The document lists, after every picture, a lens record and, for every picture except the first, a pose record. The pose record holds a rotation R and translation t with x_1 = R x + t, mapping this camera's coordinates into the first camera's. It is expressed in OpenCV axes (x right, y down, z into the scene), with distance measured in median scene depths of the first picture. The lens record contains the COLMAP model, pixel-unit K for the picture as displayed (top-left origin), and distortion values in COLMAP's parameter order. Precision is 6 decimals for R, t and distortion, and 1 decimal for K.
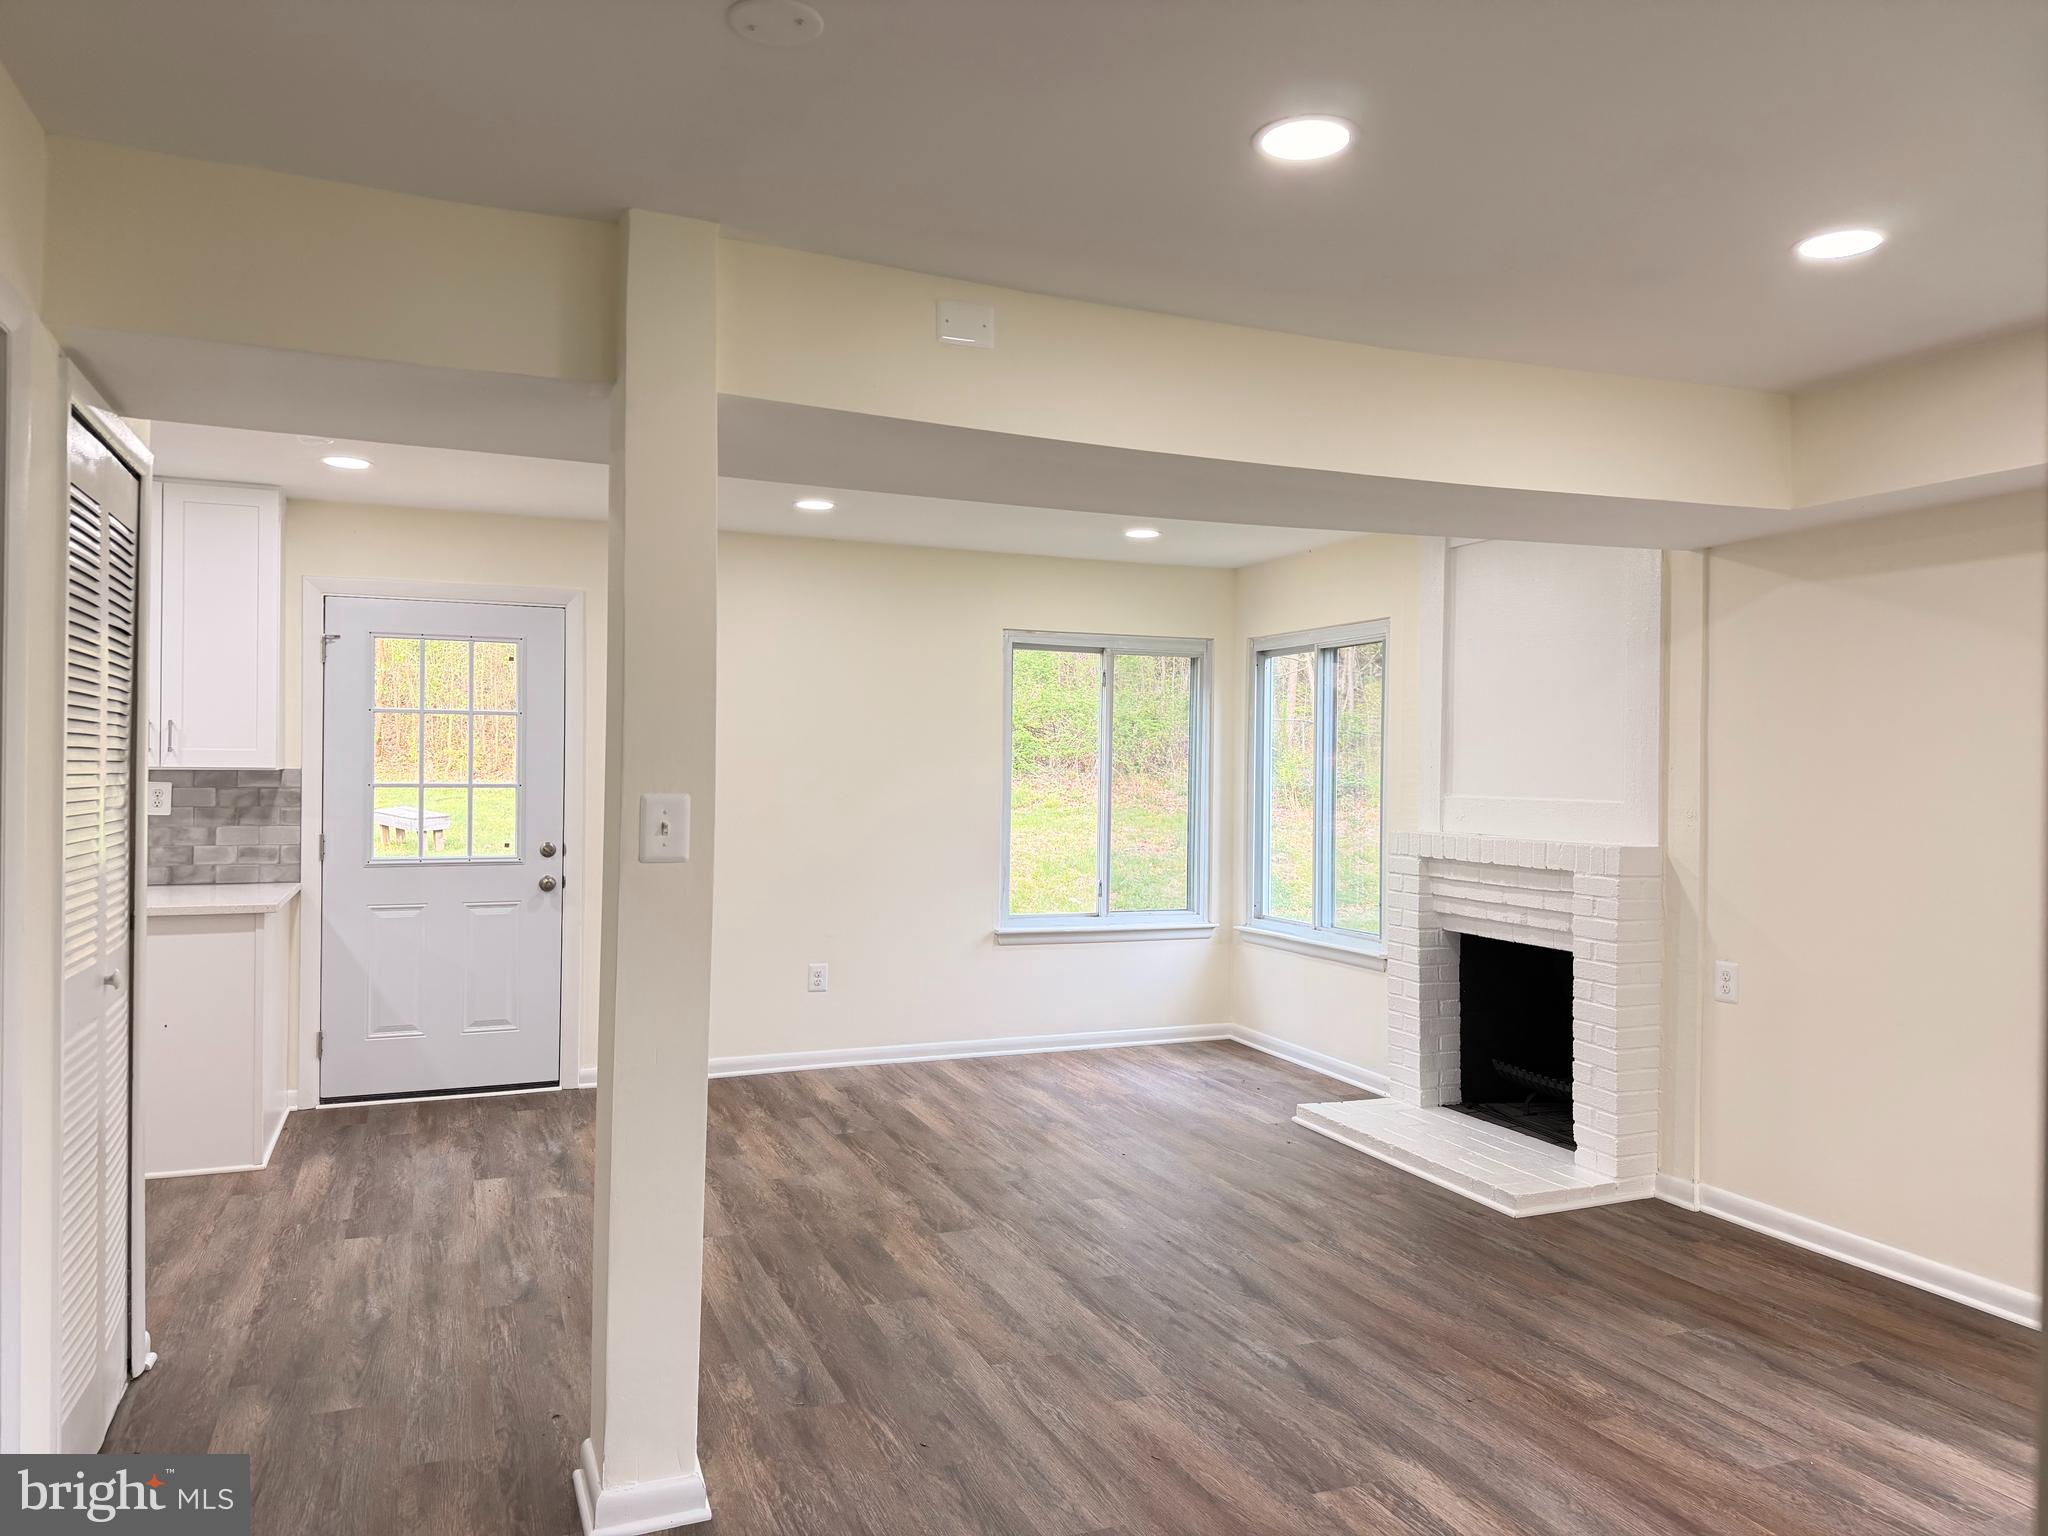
lens RADIAL K [[1424.2, 0, 1022.1], [0, 1424.2, 763.6], [0, 0, 1]] dist [0.047078, -0.015608]
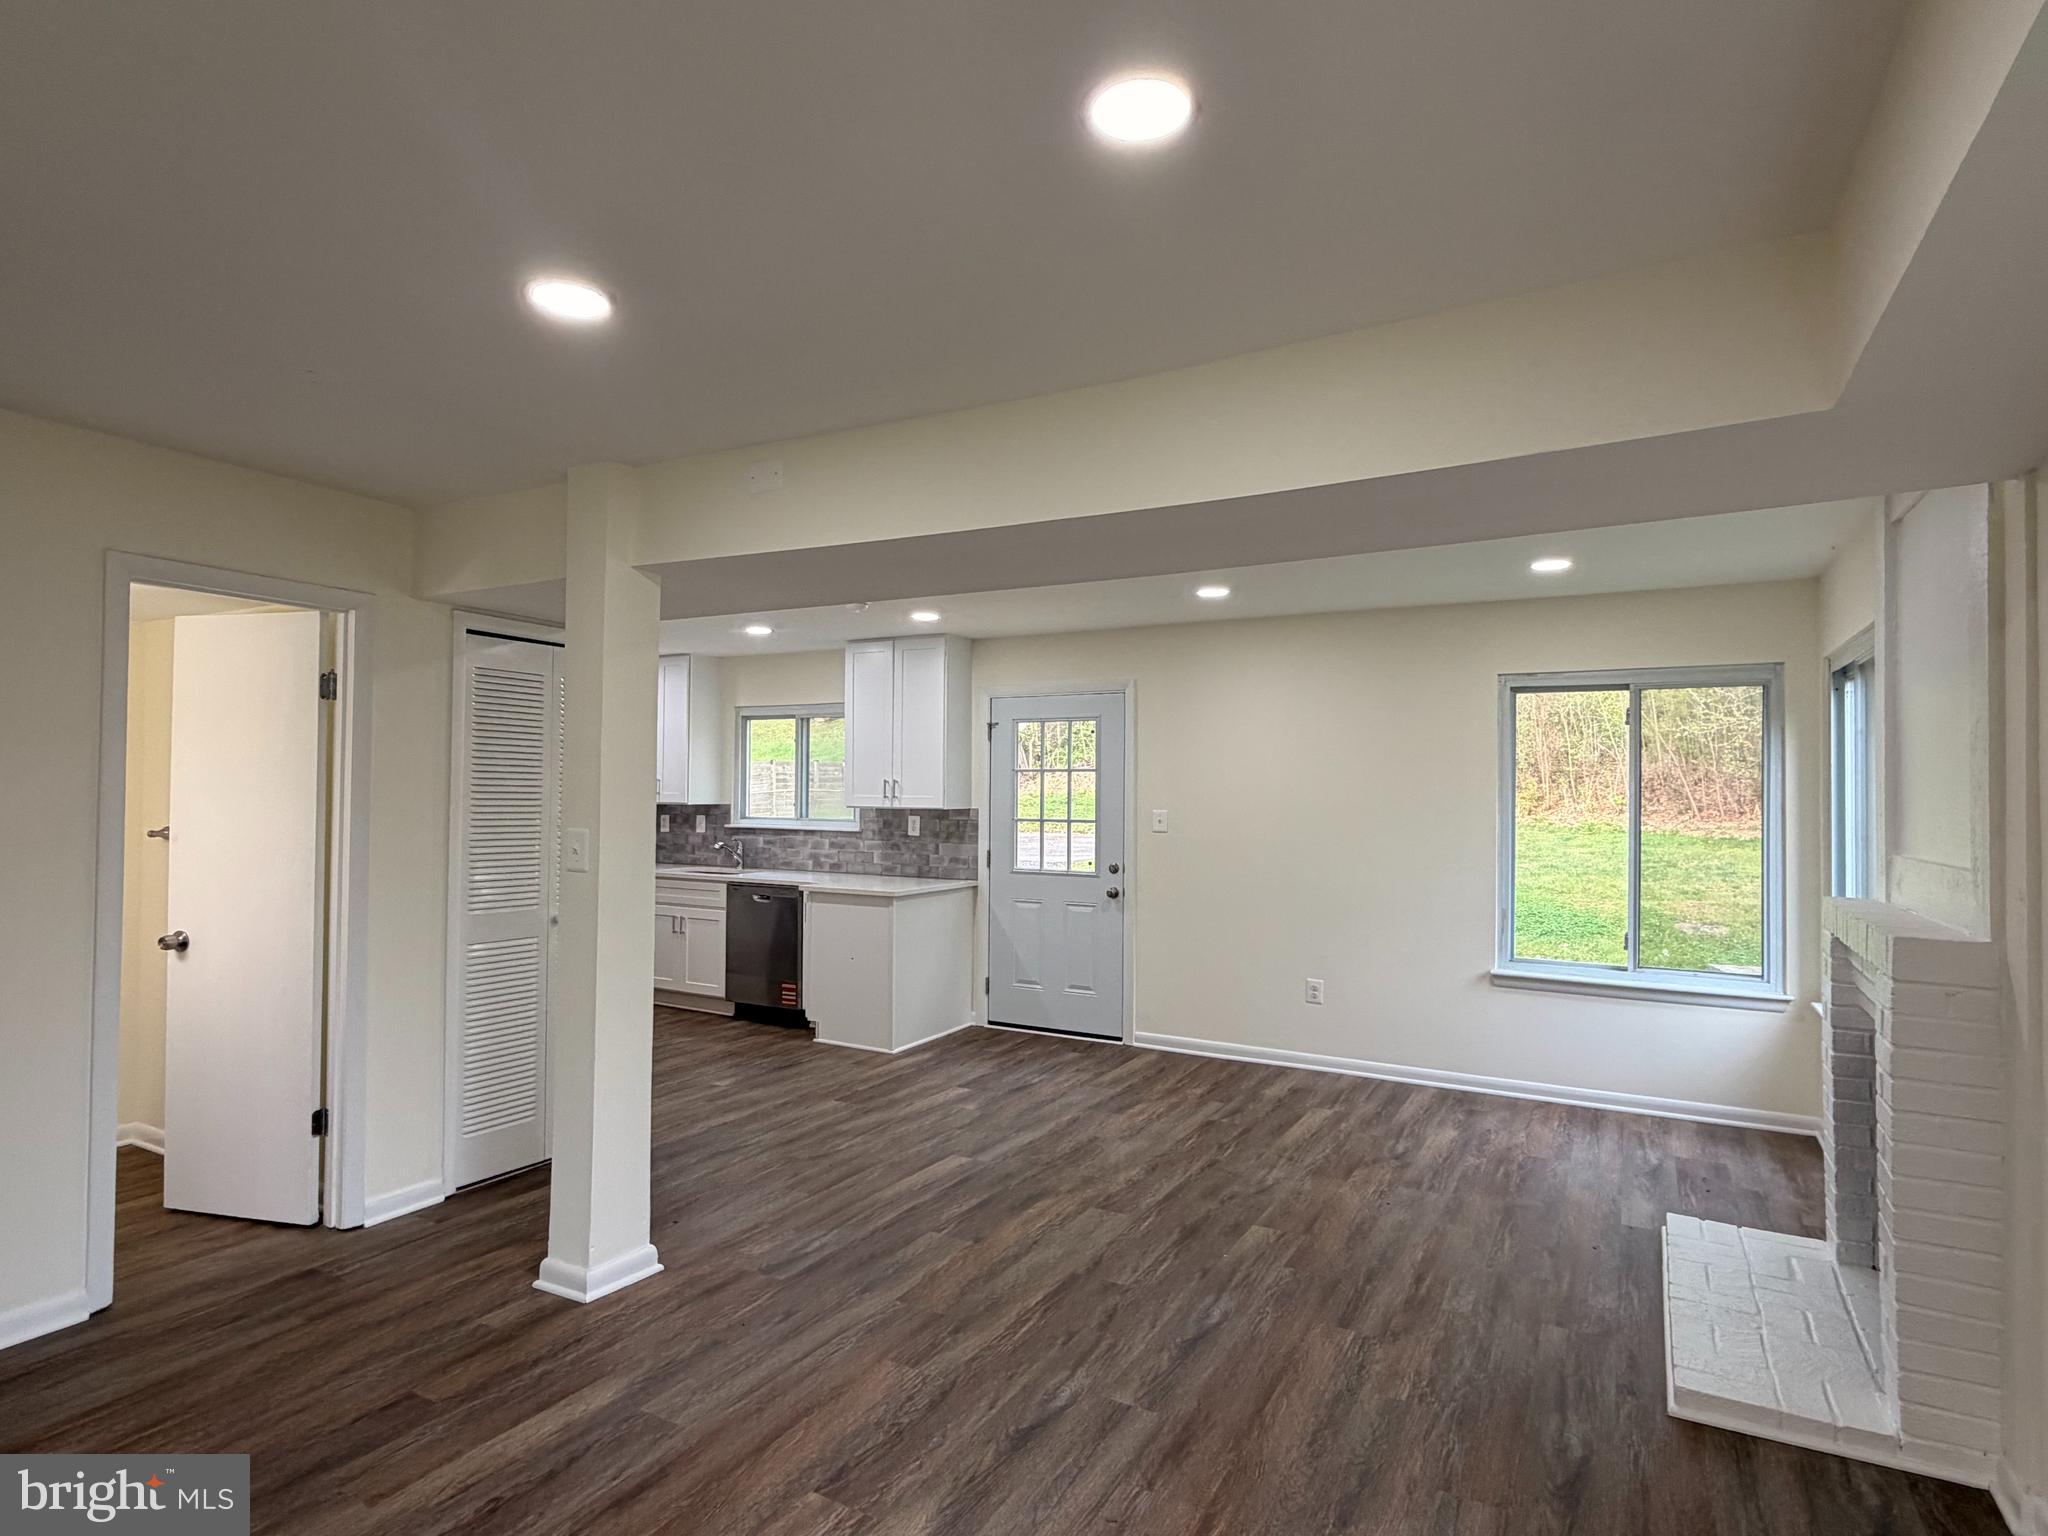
lens RADIAL K [[1095.1, 0, 1024.8], [0, 1095.1, 778.5], [0, 0, 1]] dist [0.039195, -0.000867]
pose [[0.621725, -0.015460, -0.783083, 0.482748], [-0.001482, 0.999780, -0.020915, -0.004482], [0.783234, 0.014164, 0.621565, 0.299904]]
